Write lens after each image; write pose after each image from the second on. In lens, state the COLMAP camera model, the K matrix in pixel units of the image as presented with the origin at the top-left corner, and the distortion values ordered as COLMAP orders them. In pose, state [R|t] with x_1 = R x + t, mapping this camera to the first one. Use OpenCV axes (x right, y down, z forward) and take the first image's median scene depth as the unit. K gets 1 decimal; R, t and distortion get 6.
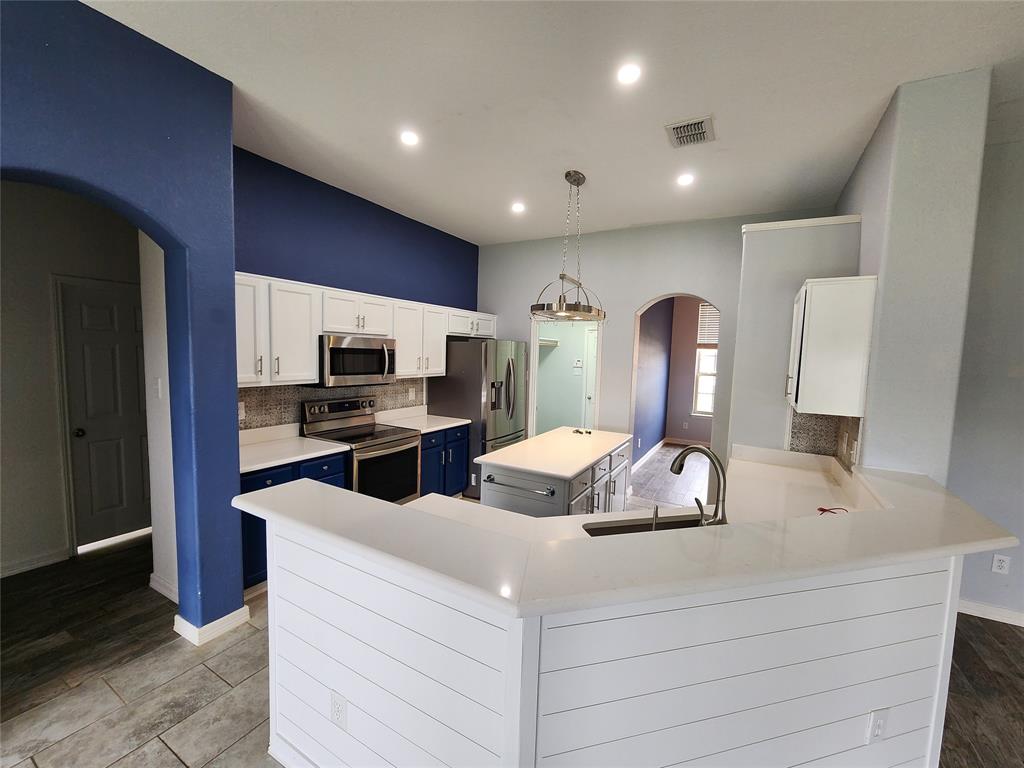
lens RADIAL K [[421.5, 0, 511.9], [0, 421.5, 387.9], [0, 0, 1]] dist [-0.002554, -0.000646]
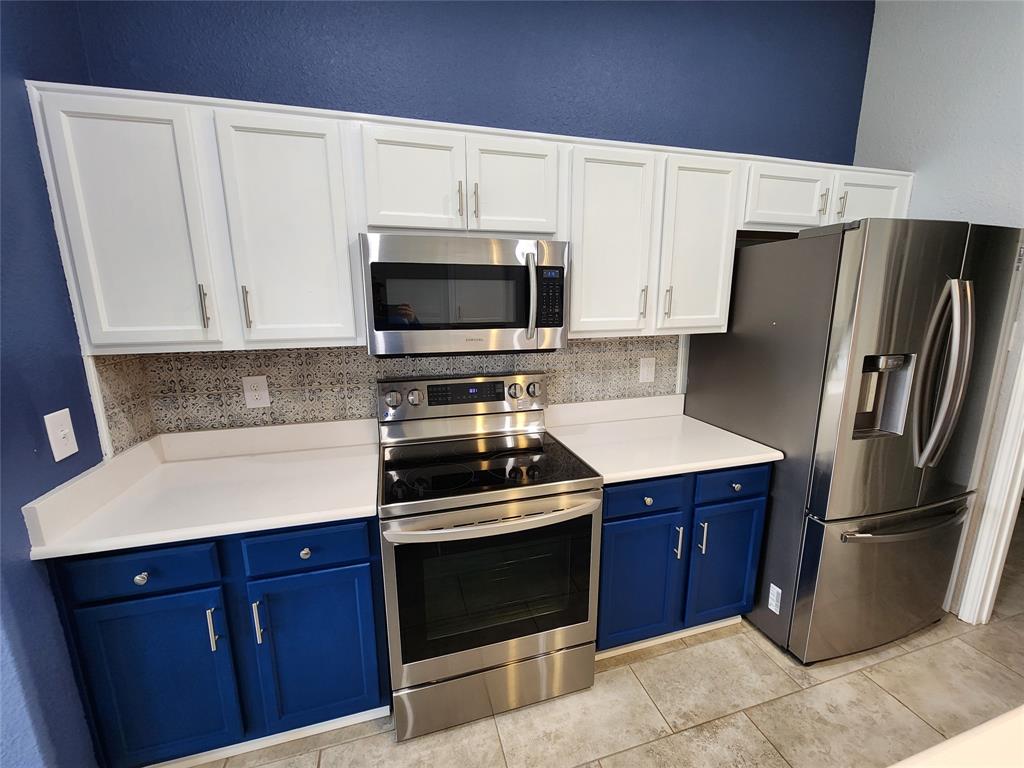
lens RADIAL K [[421.5, 0, 511.9], [0, 421.5, 387.9], [0, 0, 1]] dist [-0.002554, -0.000646]
pose [[0.719125, 0.108278, -0.686393, -0.021153], [-0.031324, 0.991832, 0.123643, -0.022712], [0.694175, -0.067414, 0.716643, 0.637131]]
